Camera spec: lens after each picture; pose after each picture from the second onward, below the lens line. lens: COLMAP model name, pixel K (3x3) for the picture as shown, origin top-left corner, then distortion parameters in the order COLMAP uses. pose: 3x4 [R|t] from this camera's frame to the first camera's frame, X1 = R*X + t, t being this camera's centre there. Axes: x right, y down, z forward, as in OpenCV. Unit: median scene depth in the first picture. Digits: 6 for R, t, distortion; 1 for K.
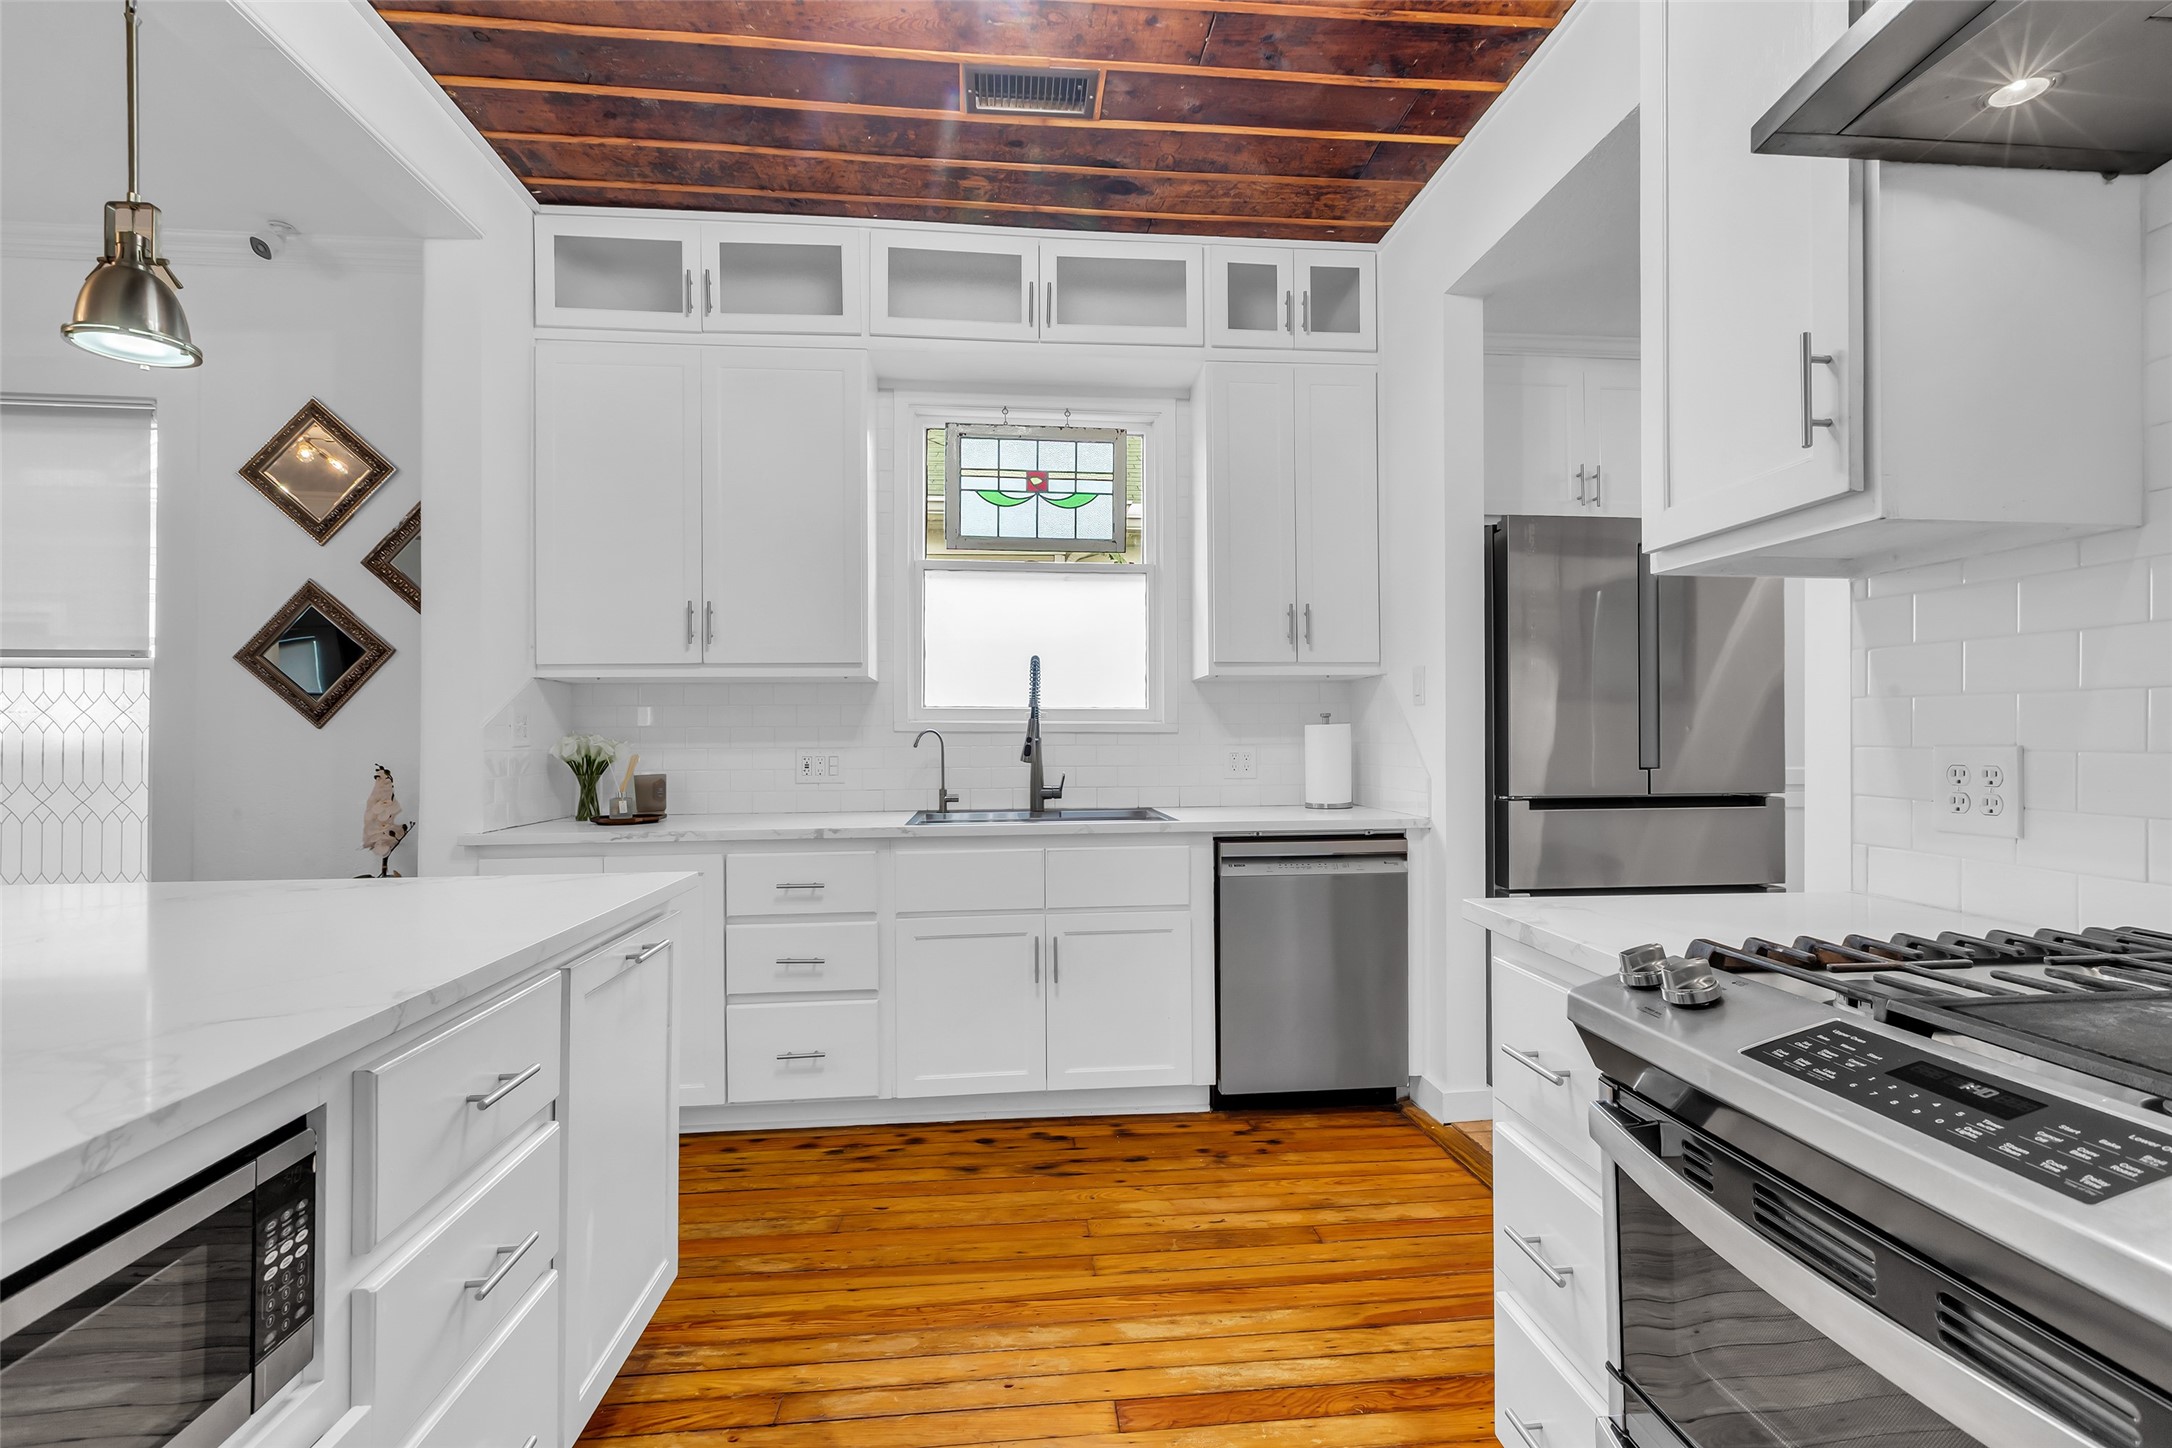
lens RADIAL K [[983.1, 0, 1104.7], [0, 983.1, 724.2], [0, 0, 1]] dist [0.007450, 0.000604]
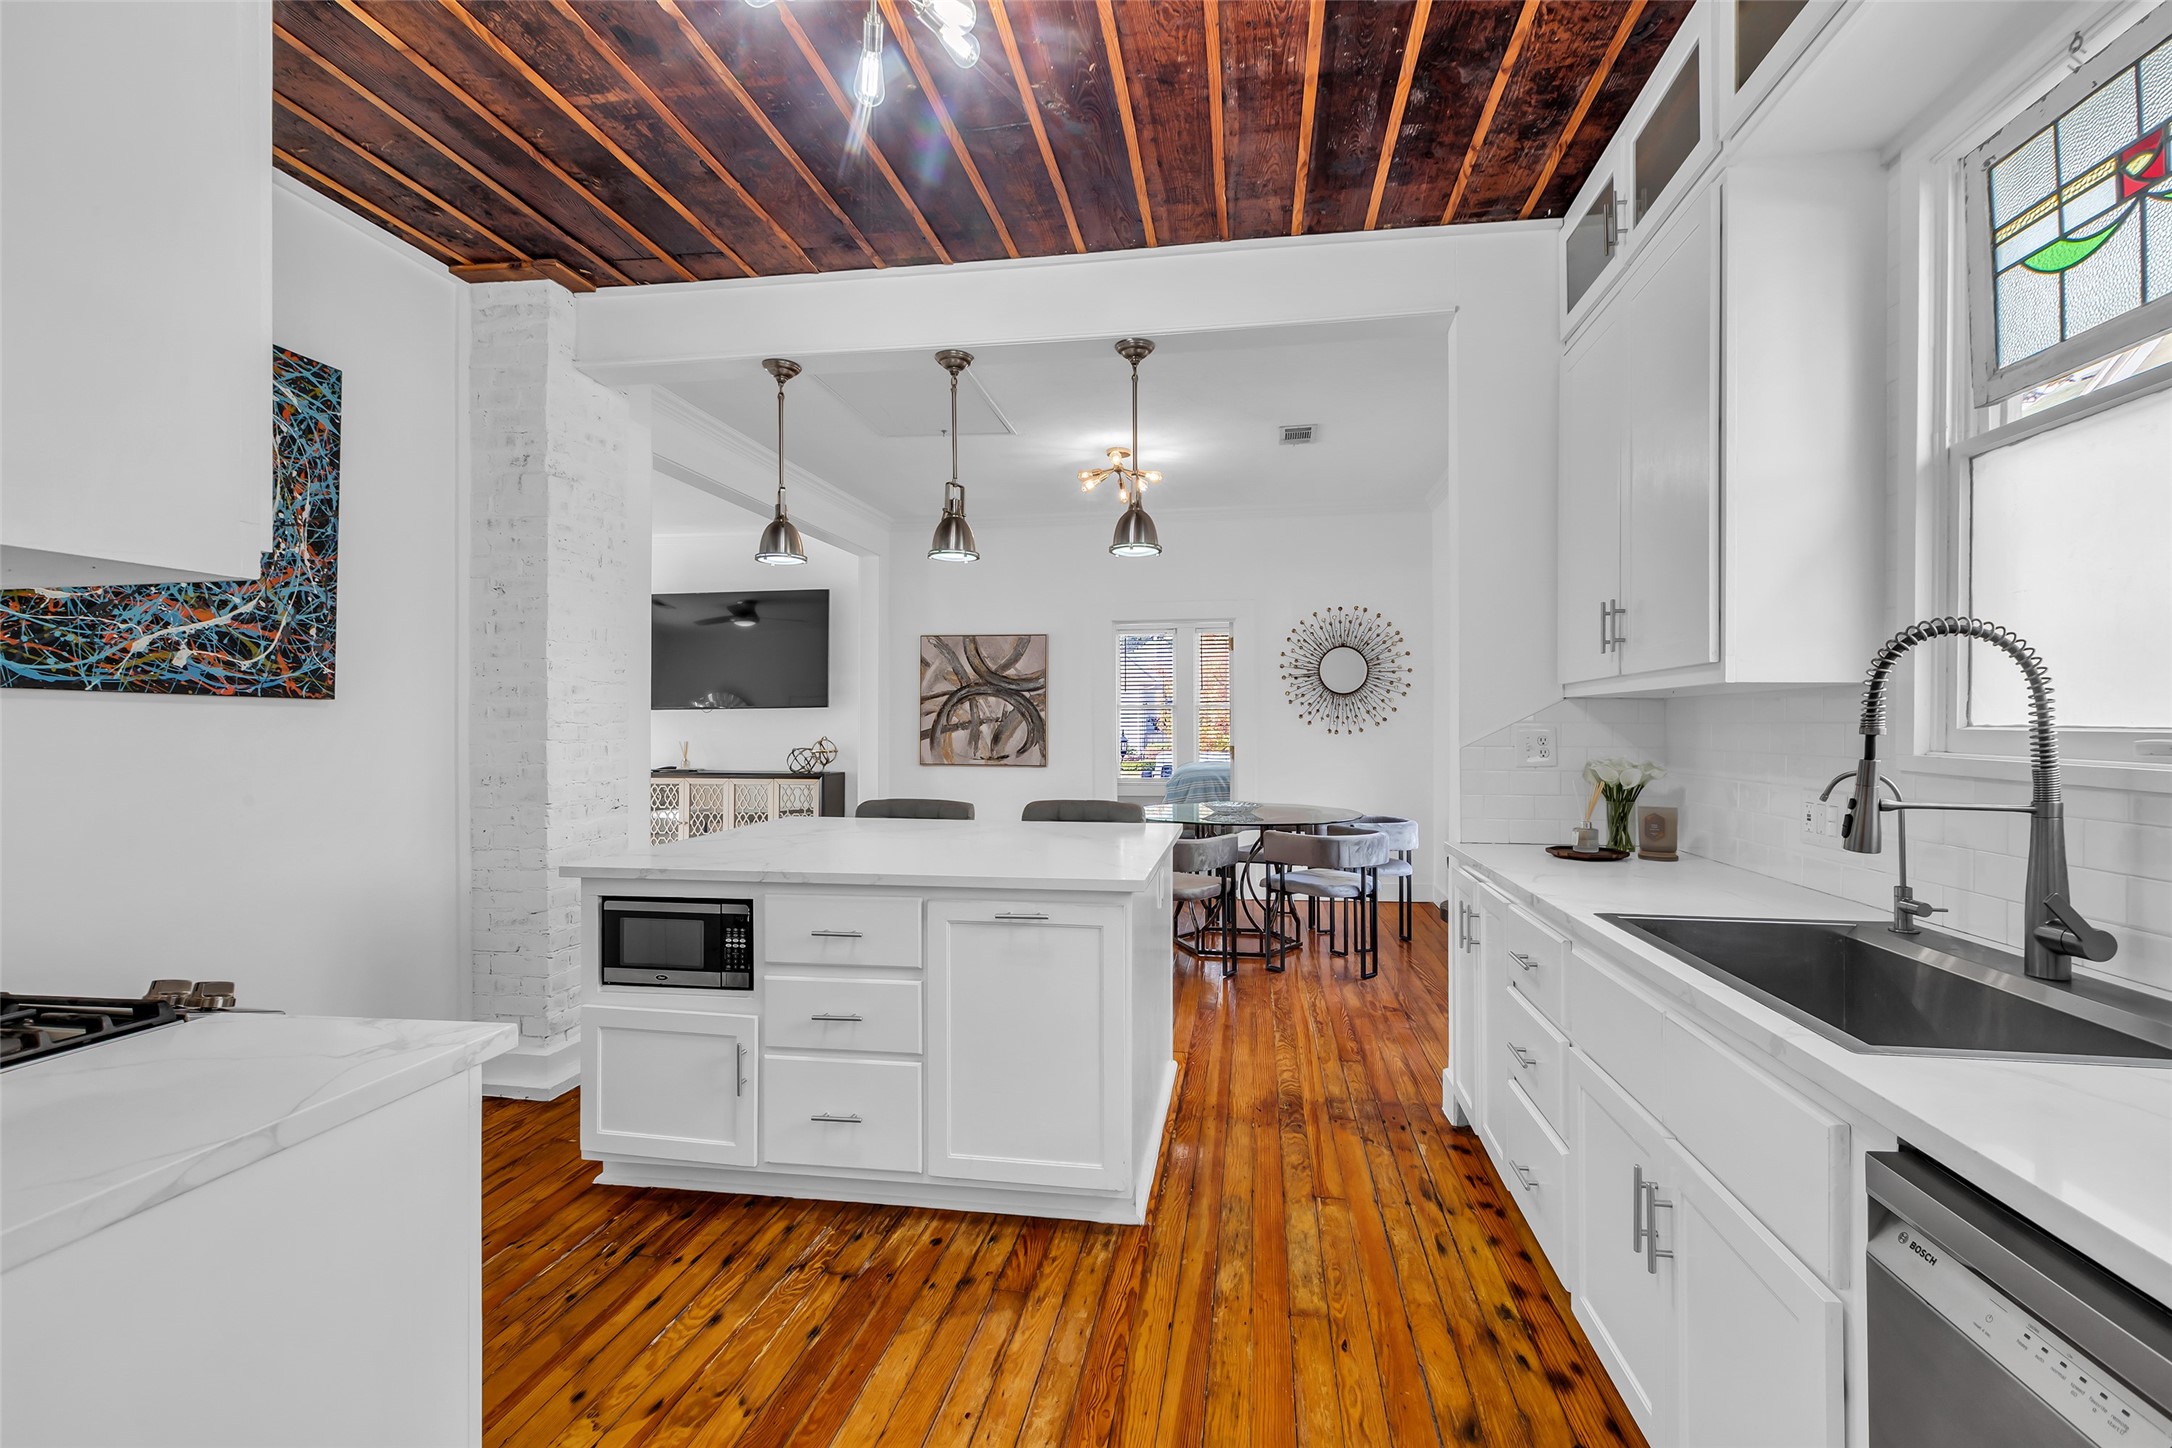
lens RADIAL K [[983.1, 0, 1102.4], [0, 983.1, 713.5], [0, 0, 1]] dist [0.007450, 0.000604]
pose [[-0.246030, -0.002533, -0.969259, 0.456589], [0.014323, 0.999878, -0.006249, -0.028546], [0.969157, -0.015420, -0.245963, 0.733962]]
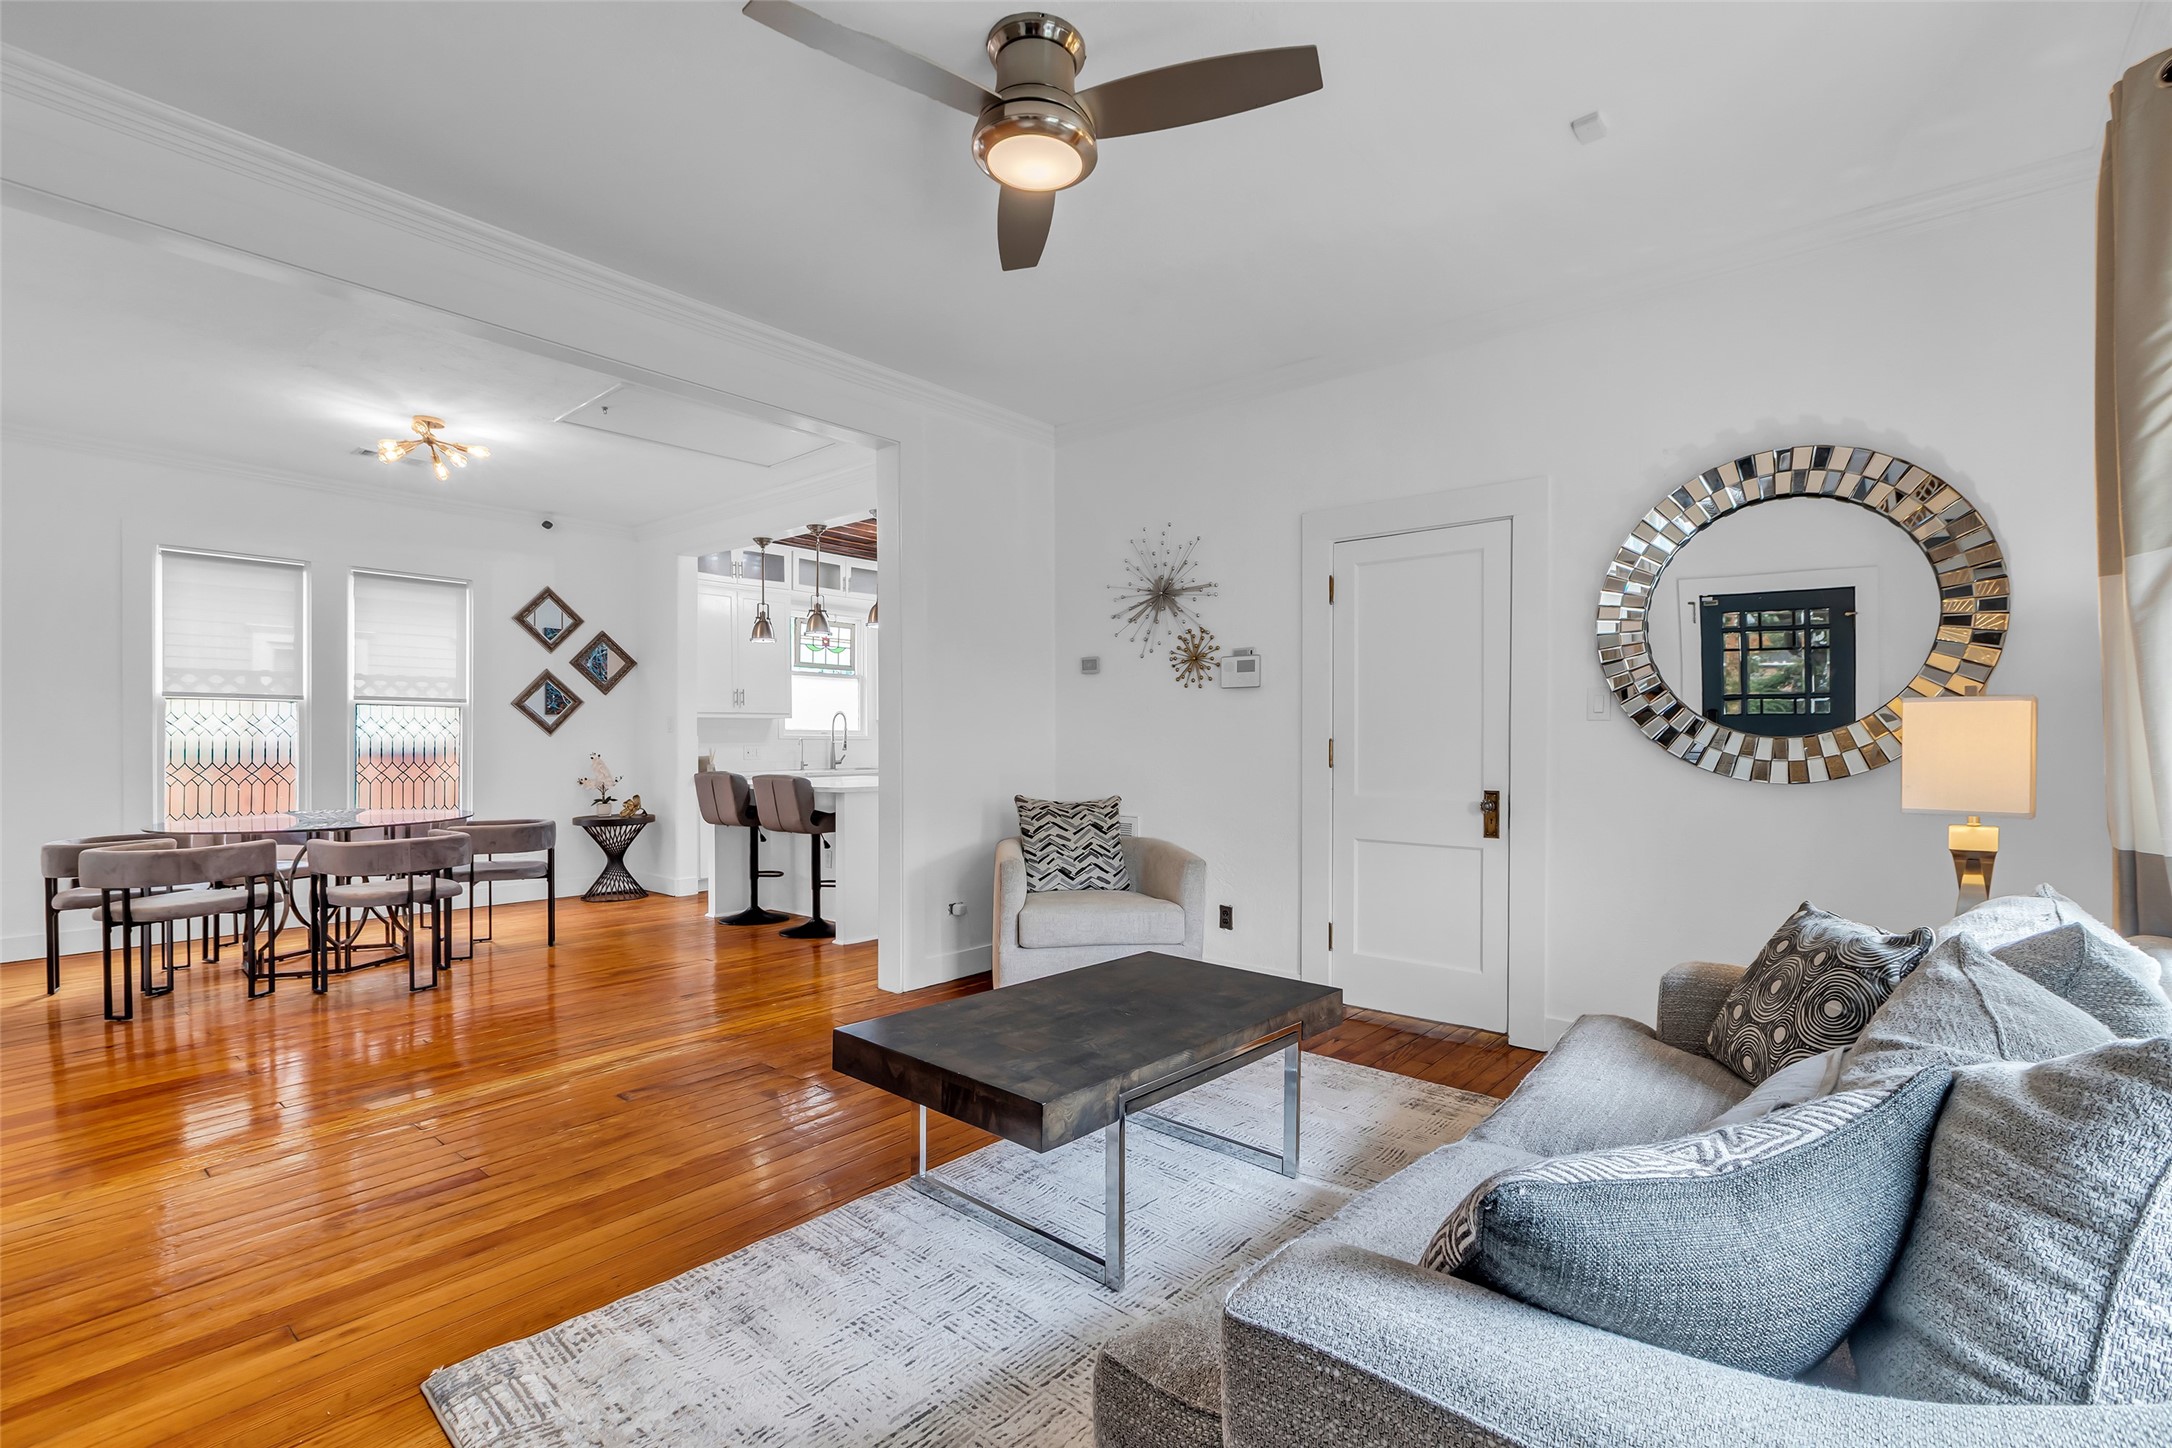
lens RADIAL K [[983.1, 0, 1102.3], [0, 983.1, 735.5], [0, 0, 1]] dist [0.007450, 0.000604]
pose [[0.705462, 0.006422, 0.708718, -1.478327], [-0.010594, 0.999943, 0.001485, -0.014483], [-0.708668, -0.008556, 0.705490, -1.425843]]
